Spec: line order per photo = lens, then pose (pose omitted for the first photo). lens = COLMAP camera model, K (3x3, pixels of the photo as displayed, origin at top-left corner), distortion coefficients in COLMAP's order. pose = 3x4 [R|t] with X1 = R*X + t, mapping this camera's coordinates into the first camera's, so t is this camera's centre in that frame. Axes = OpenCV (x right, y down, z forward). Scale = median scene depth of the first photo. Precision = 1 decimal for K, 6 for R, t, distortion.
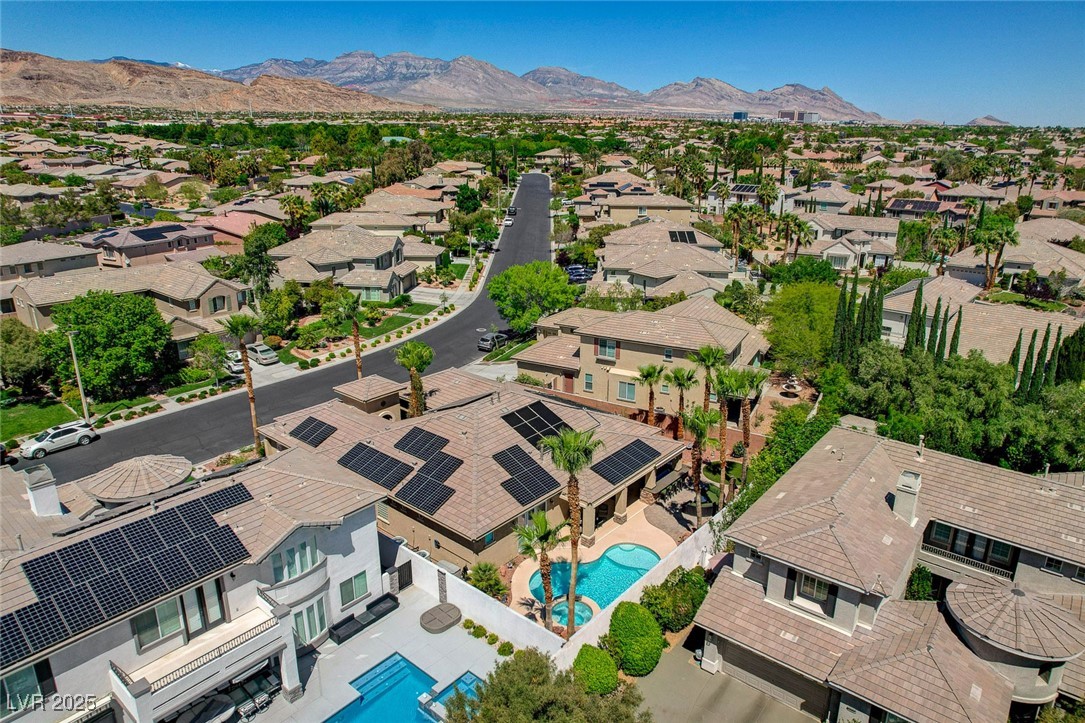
lens RADIAL K [[695.6, 0, 561.2], [0, 695.6, 359.6], [0, 0, 1]] dist [-0.052953, 0.052287]
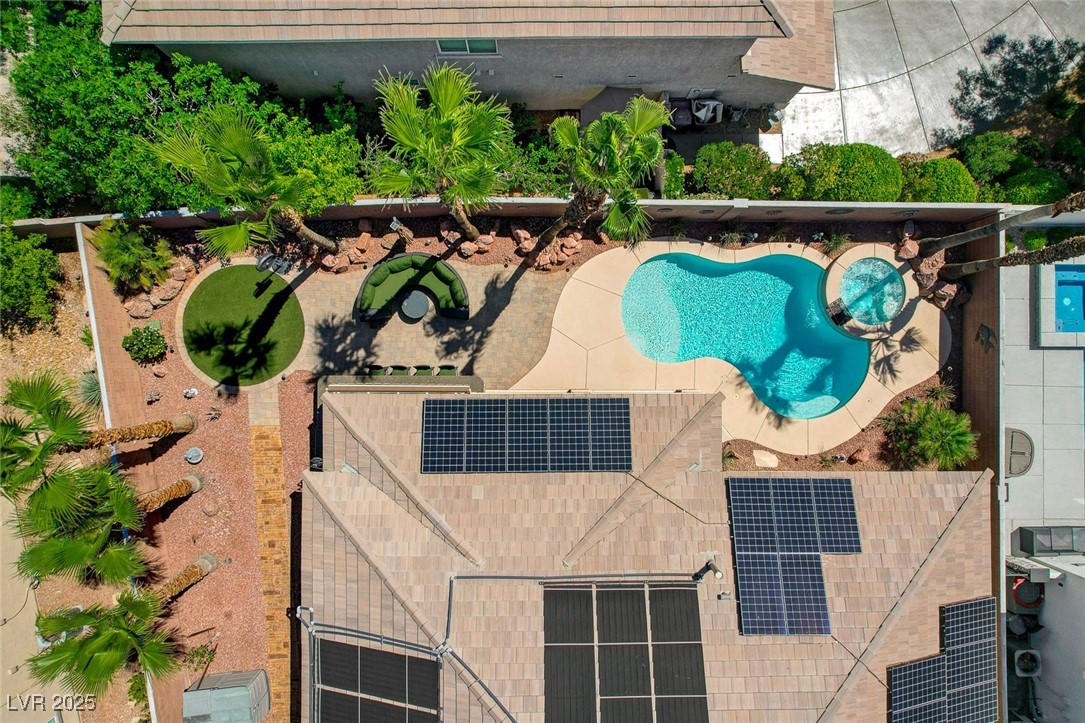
lens RADIAL K [[695.6, 0, 532.8], [0, 695.6, 354.2], [0, 0, 1]] dist [-0.052953, 0.052287]
pose [[-0.632115, -0.774776, -0.012340, 0.099144], [0.223489, -0.197540, 0.954479, -0.176303], [-0.741946, 0.600582, 0.298023, 0.630816]]
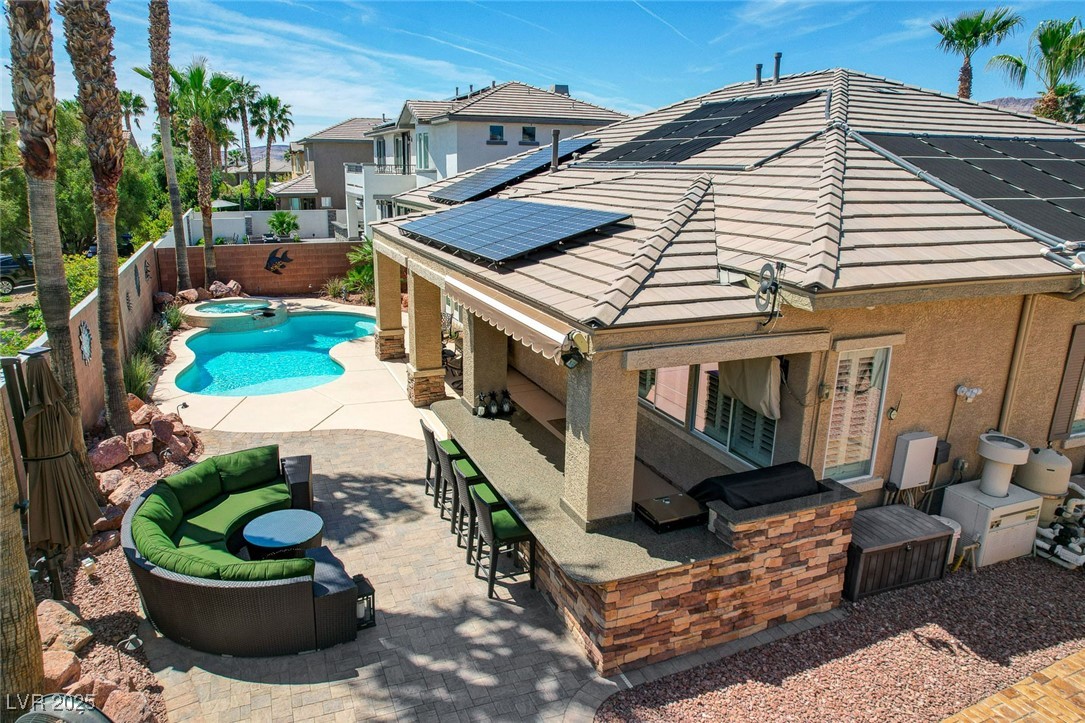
lens RADIAL K [[695.6, 0, 516.9], [0, 695.6, 354.3], [0, 0, 1]] dist [-0.052953, 0.052287]
pose [[-0.482447, 0.211838, -0.849923, 0.233225], [-0.292390, 0.875711, 0.384237, 0.064963], [0.825684, 0.433883, -0.360545, 0.831257]]
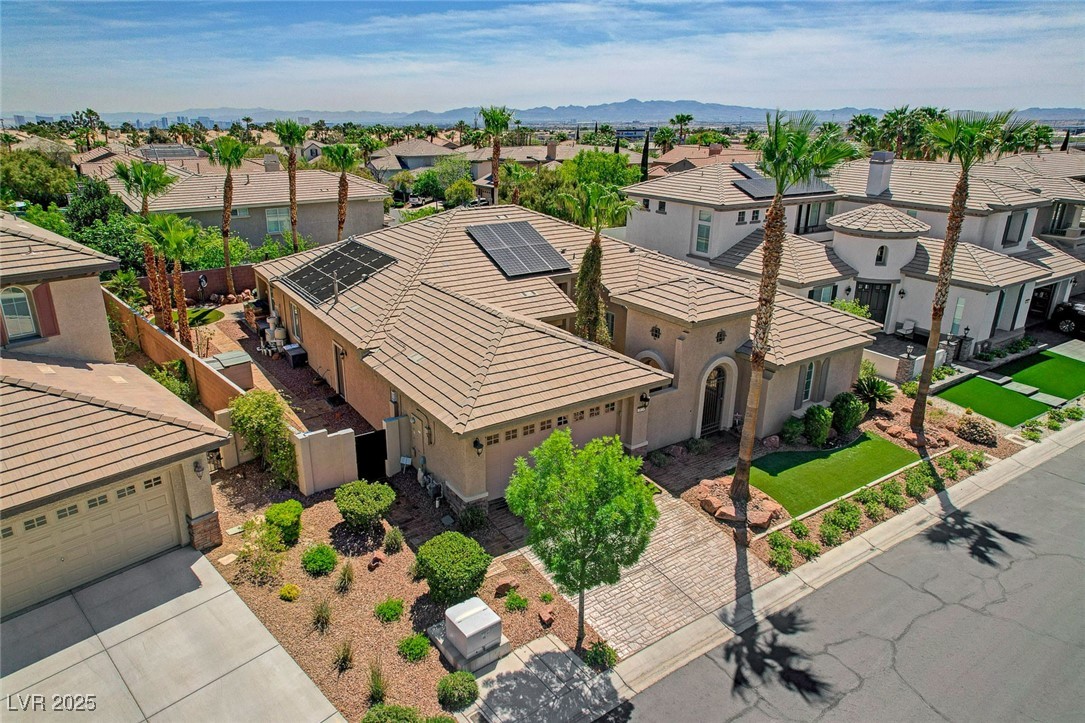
lens RADIAL K [[695.6, 0, 520.8], [0, 695.6, 368.1], [0, 0, 1]] dist [-0.052953, 0.052287]
pose [[-0.951213, -0.124227, 0.282421, -0.267147], [0.081581, 0.781514, 0.618531, -0.190840], [-0.297554, 0.611395, -0.733251, 1.236152]]
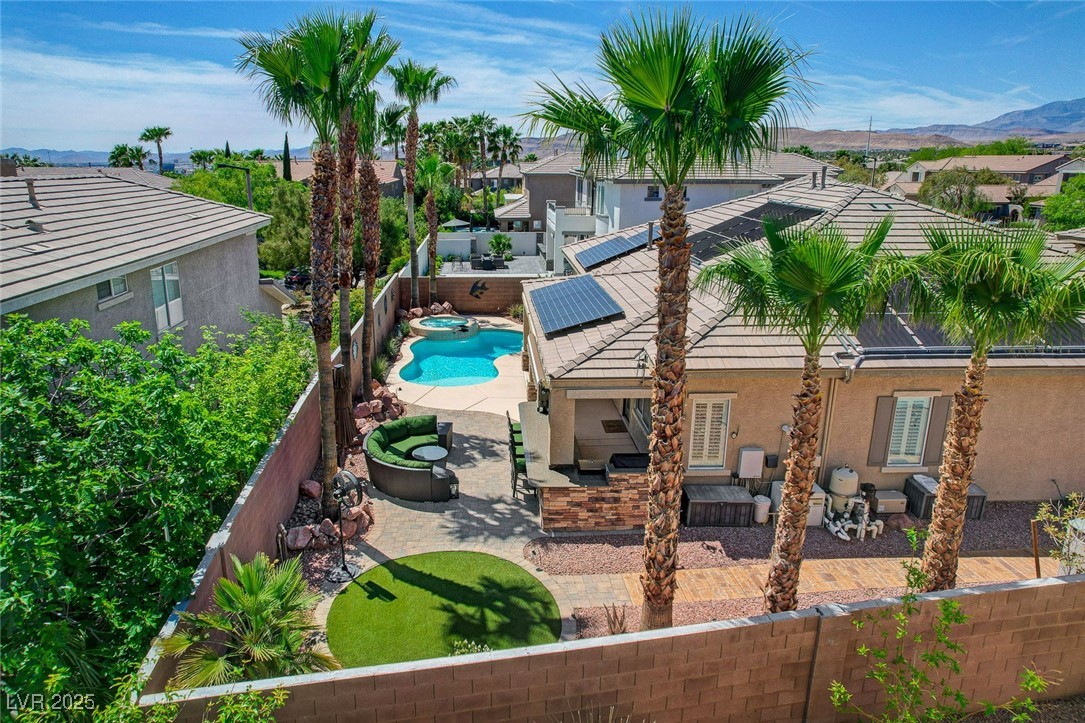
lens RADIAL K [[695.7, 0, 511.7], [0, 695.7, 359.3], [0, 0, 1]] dist [-0.021291, 0.024758]
pose [[-0.748683, 0.172529, -0.640084, 0.297988], [-0.220300, 0.845917, 0.485687, -0.017518], [0.625253, 0.504637, -0.595316, 0.928556]]
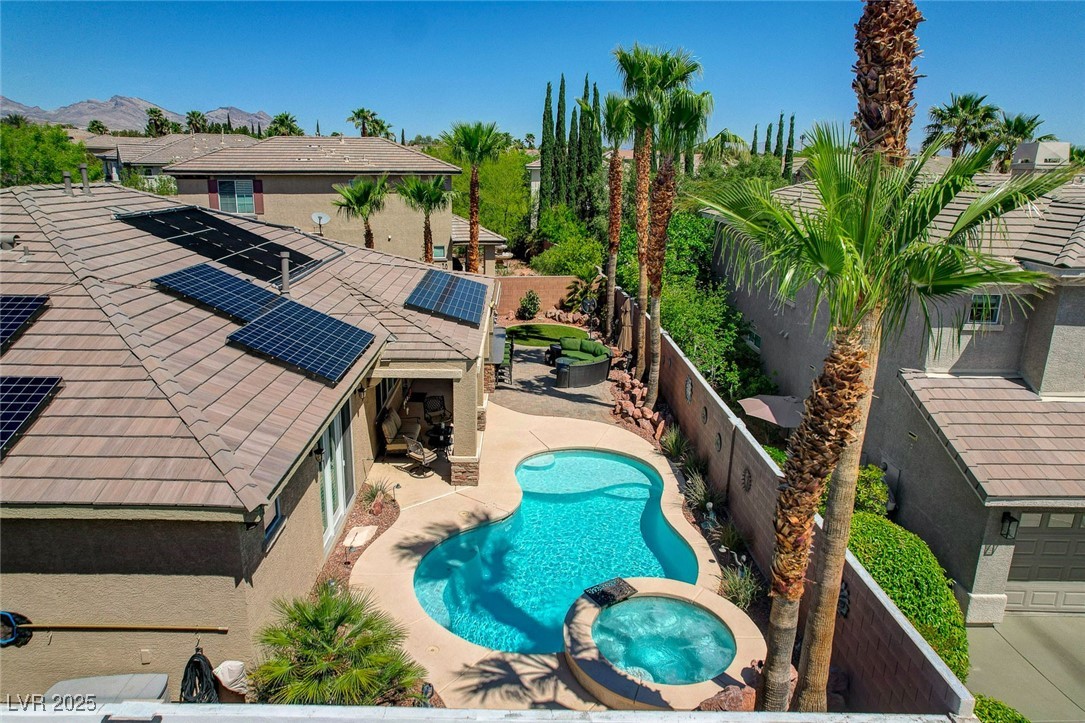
lens RADIAL K [[695.6, 0, 514.8], [0, 695.6, 351.1], [0, 0, 1]] dist [-0.052953, 0.052287]
pose [[0.775821, -0.167473, 0.608321, -0.113391], [0.193775, 0.980779, 0.022881, 0.133048], [-0.600461, 0.100126, 0.793361, 0.462302]]
